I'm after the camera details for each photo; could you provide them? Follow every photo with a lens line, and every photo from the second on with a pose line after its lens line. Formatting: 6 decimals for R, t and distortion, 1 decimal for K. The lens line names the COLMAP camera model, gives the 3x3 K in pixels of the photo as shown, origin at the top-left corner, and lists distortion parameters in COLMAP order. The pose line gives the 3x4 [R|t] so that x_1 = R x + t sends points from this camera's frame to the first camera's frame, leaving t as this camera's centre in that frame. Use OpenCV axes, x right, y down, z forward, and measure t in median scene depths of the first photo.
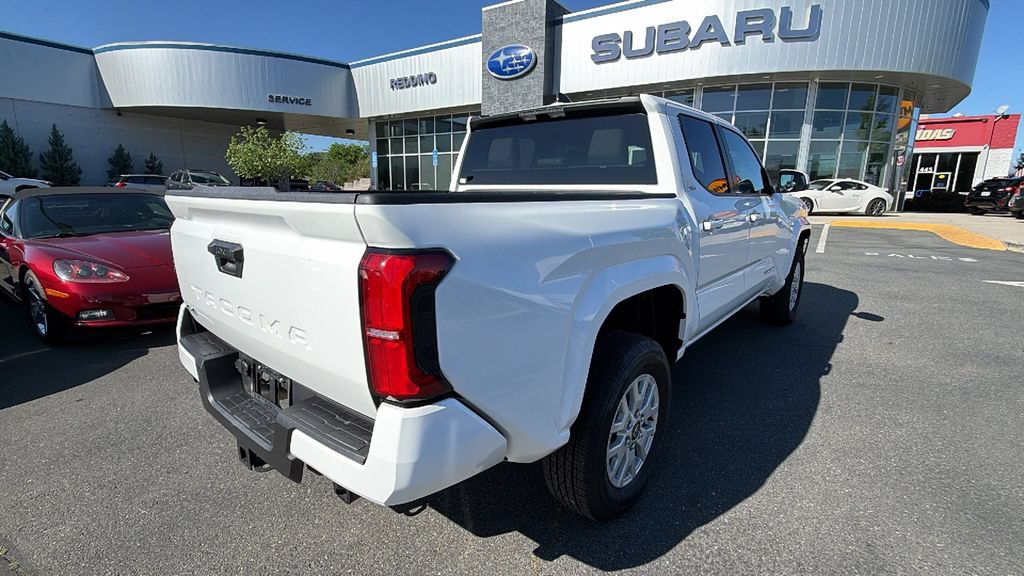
lens RADIAL K [[464.9, 0, 511.2], [0, 464.9, 288.8], [0, 0, 1]] dist [0.000325, -0.000747]
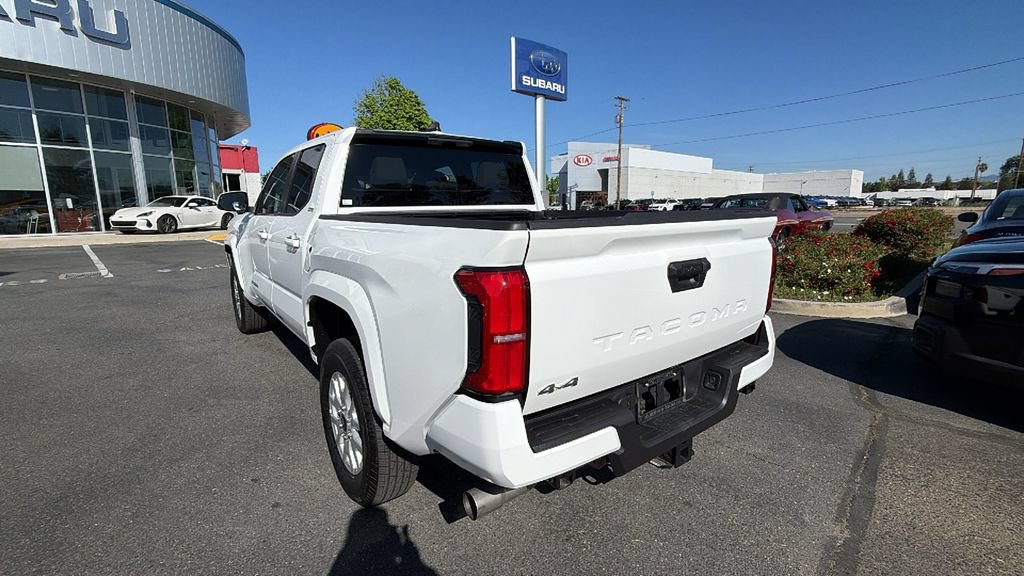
lens RADIAL K [[464.9, 0, 511.2], [0, 464.9, 288.8], [0, 0, 1]] dist [0.000325, -0.000747]
pose [[0.211394, -0.185789, 0.959581, -0.142092], [0.216674, 0.966248, 0.139347, -0.022515], [-0.953082, 0.178459, 0.244515, 0.091096]]
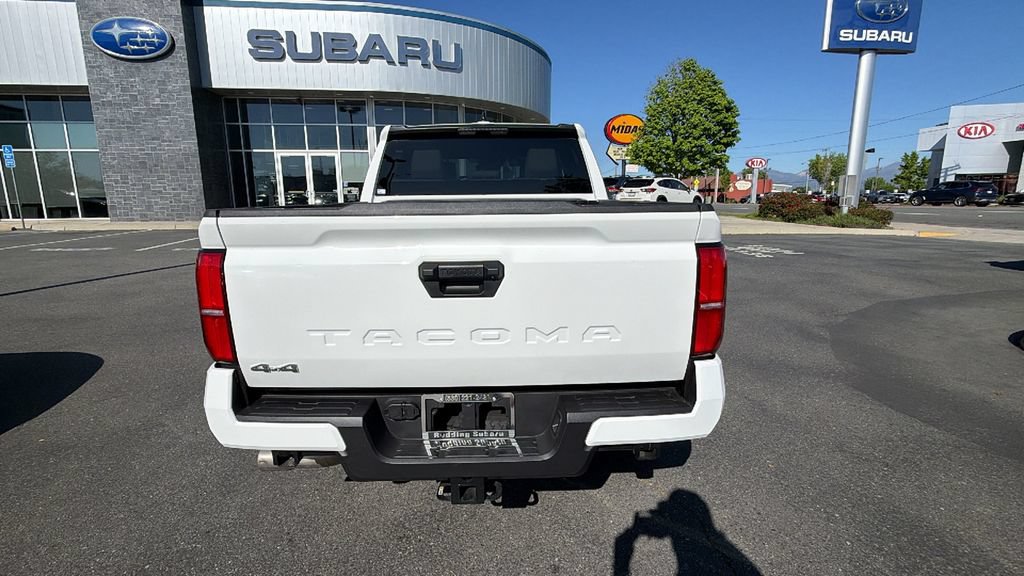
lens RADIAL K [[464.9, 0, 511.2], [0, 464.9, 288.8], [0, 0, 1]] dist [0.000325, -0.000747]
pose [[0.750525, -0.144954, 0.644749, -0.090493], [0.154107, 0.987138, 0.042542, -0.005741], [-0.642623, 0.067431, 0.763210, 0.019044]]
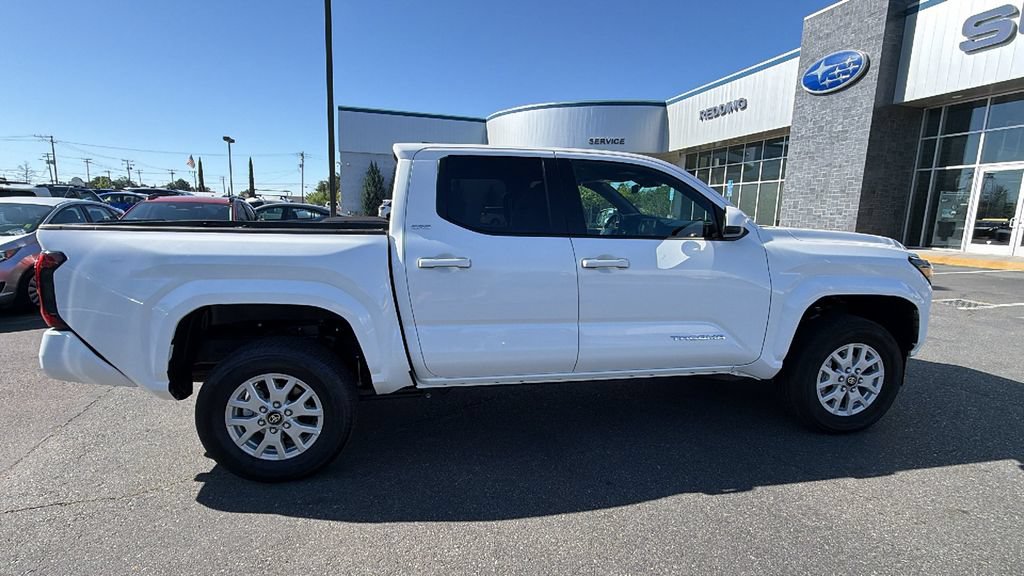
lens RADIAL K [[464.9, 0, 511.2], [0, 464.9, 288.8], [0, 0, 1]] dist [0.000325, -0.000747]
pose [[0.755815, 0.111889, -0.645154, 0.148113], [-0.152968, 0.988200, -0.007822, -0.012129], [0.636666, 0.104600, 0.764012, 0.041020]]
